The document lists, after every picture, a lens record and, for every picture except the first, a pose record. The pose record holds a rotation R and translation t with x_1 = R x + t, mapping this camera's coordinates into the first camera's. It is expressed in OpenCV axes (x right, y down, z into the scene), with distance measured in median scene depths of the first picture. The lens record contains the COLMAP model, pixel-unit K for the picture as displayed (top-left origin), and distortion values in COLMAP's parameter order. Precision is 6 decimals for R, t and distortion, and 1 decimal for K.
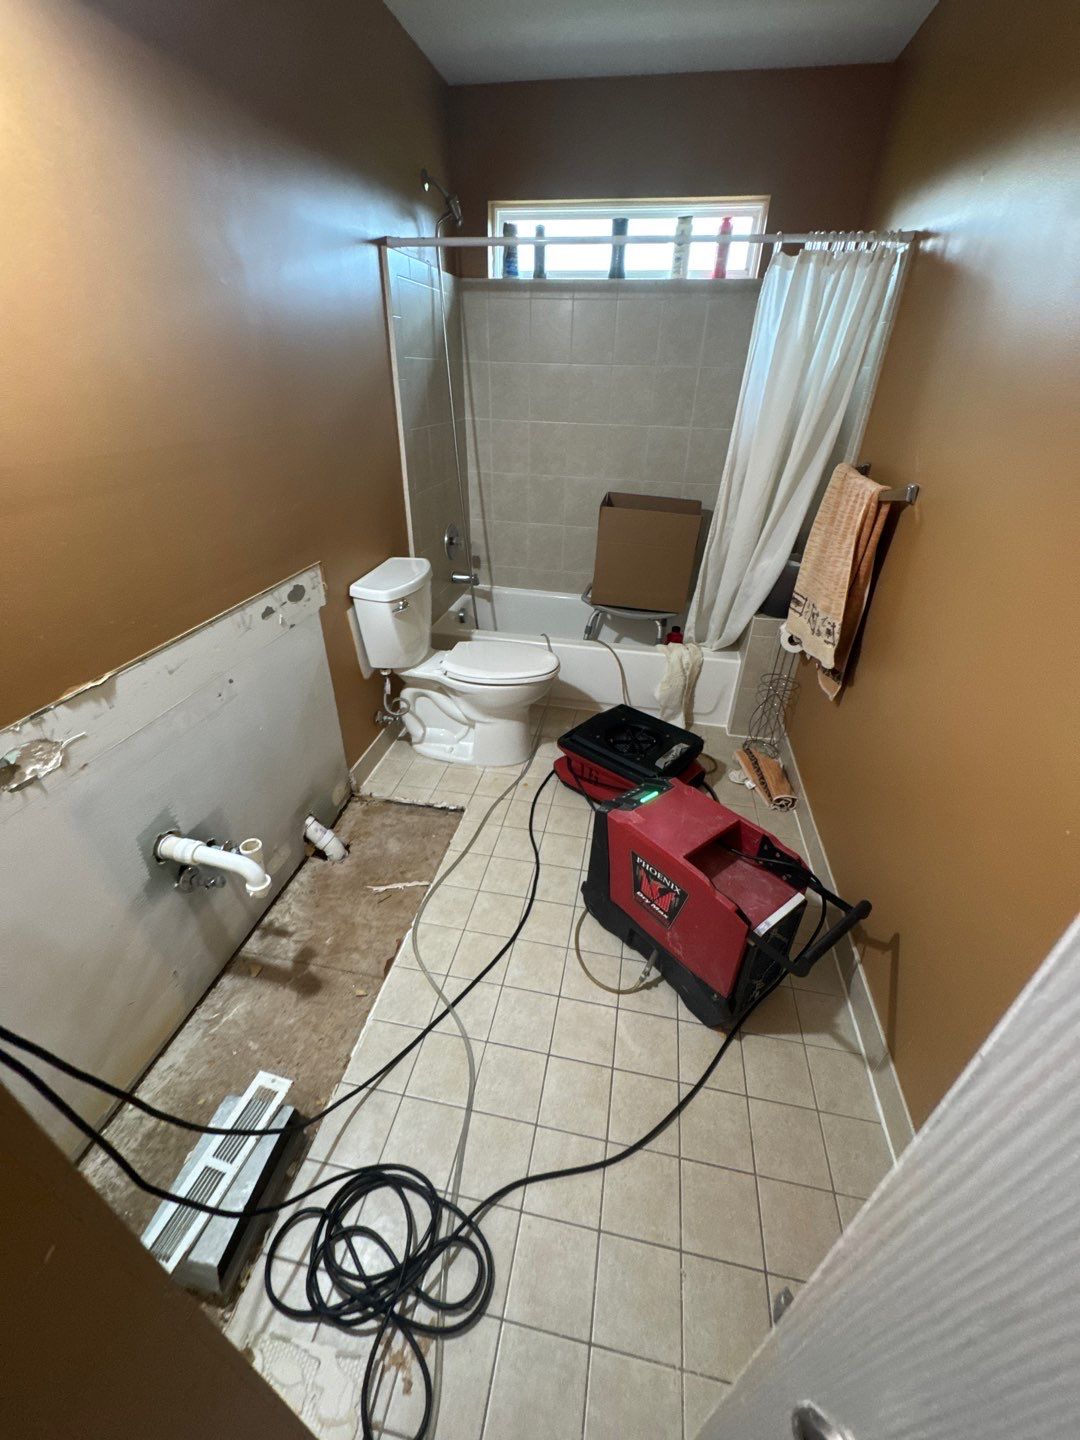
lens RADIAL K [[574.7, 0, 541.0], [0, 574.7, 721.8], [0, 0, 1]] dist [-0.001906, -0.000501]
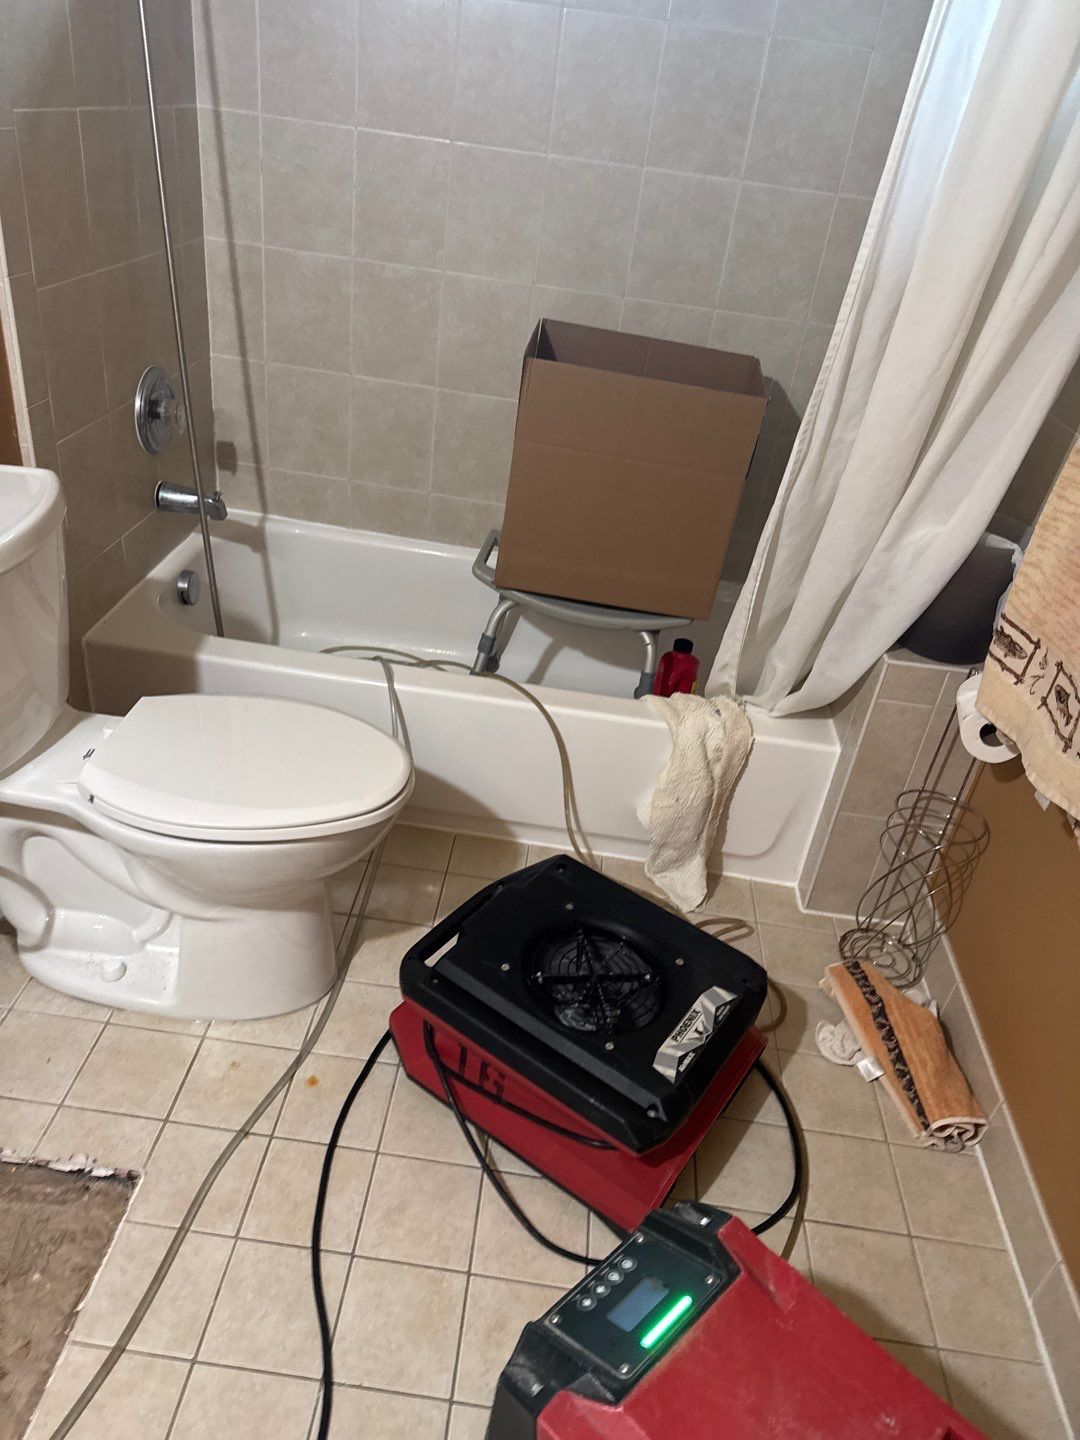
lens RADIAL K [[1019.3, 0, 525.6], [0, 1019.3, 725.2], [0, 0, 1]] dist [0.068548, -0.086767]
pose [[0.991013, 0.026208, 0.131173, 0.017250], [-0.029032, 0.999385, 0.019666, -0.144514], [-0.130576, -0.023298, 0.991164, 0.305728]]
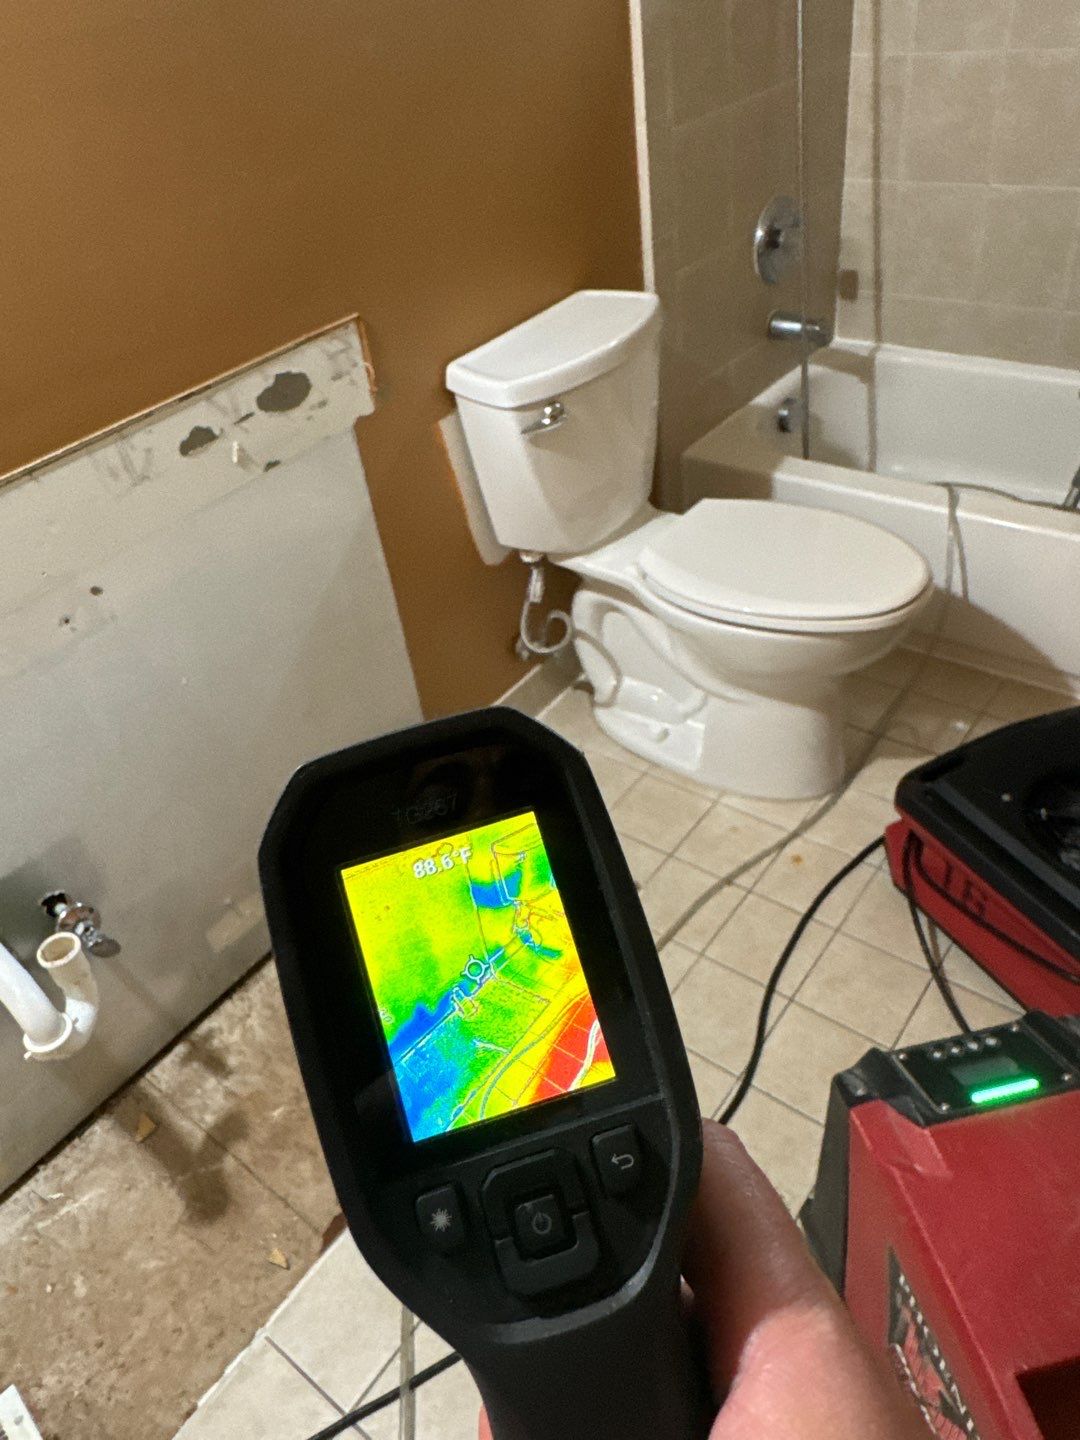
lens RADIAL K [[1019.8, 0, 542.4], [0, 1019.8, 728.4], [0, 0, 1]] dist [-0.005126, -0.002362]
pose [[0.880017, 0.191336, -0.434697, 0.115296], [-0.116971, 0.974383, 0.192084, -0.106284], [0.460314, -0.118190, 0.879854, 0.262480]]
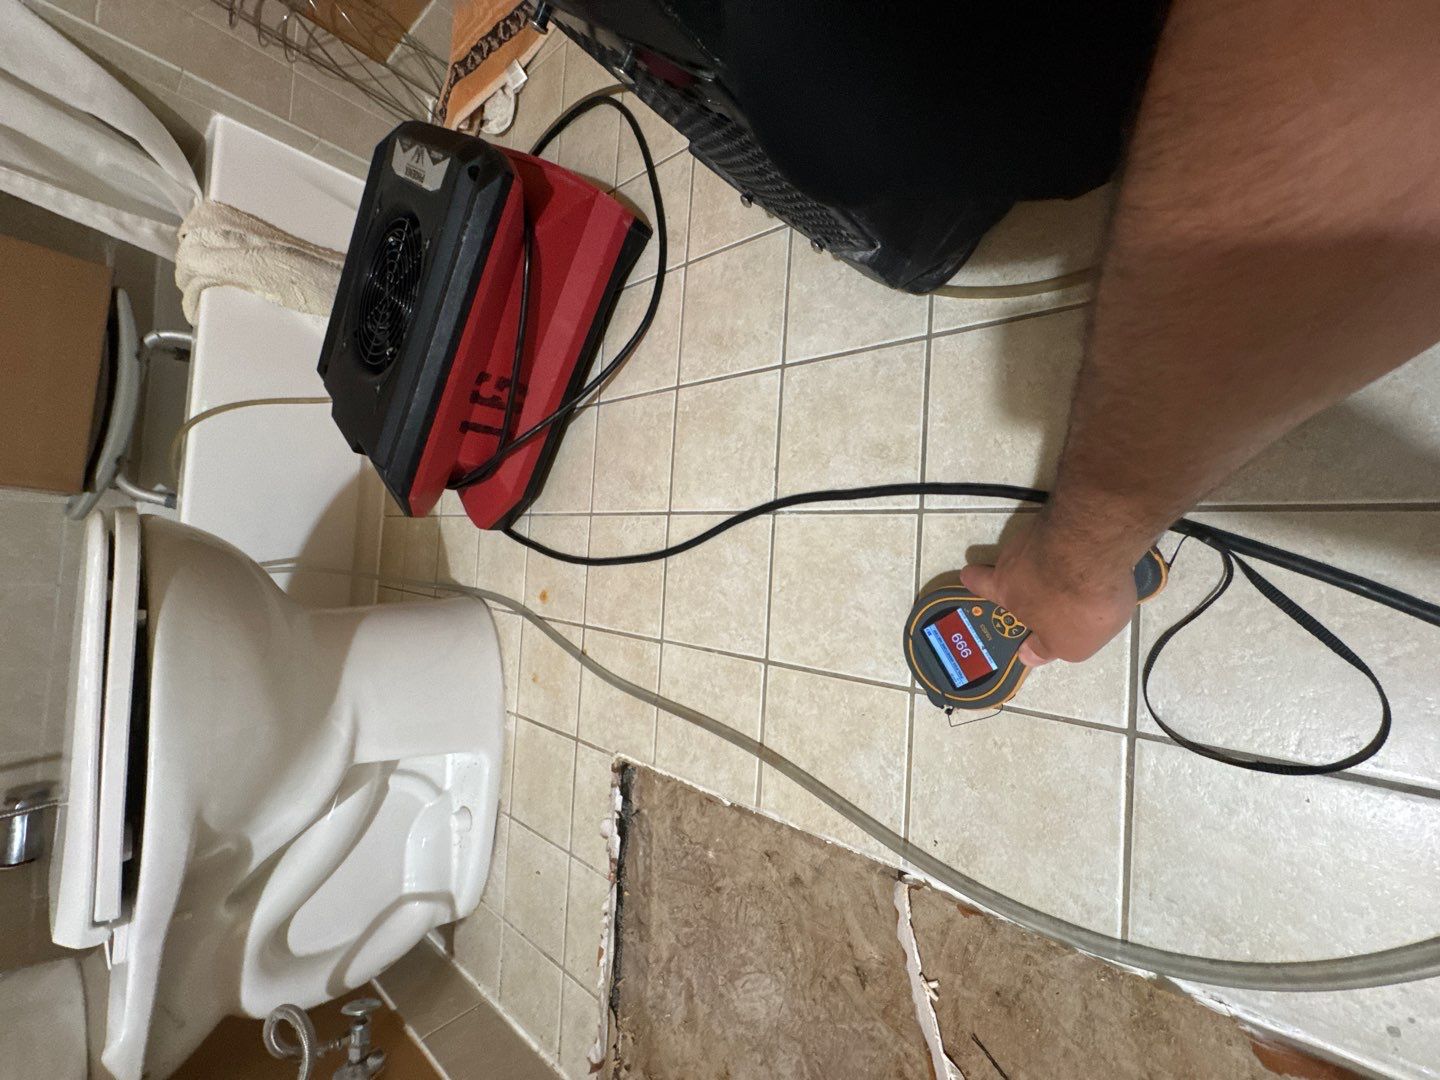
lens RADIAL K [[578.5, 0, 720.0], [0, 578.5, 540.0], [0, 0, 1]] dist [-0.001326, -0.000411]
pose [[-0.097181, -0.985485, 0.139192, -0.054028], [0.944994, -0.047479, 0.323622, 0.097512], [-0.312316, 0.162986, 0.935892, 0.602924]]
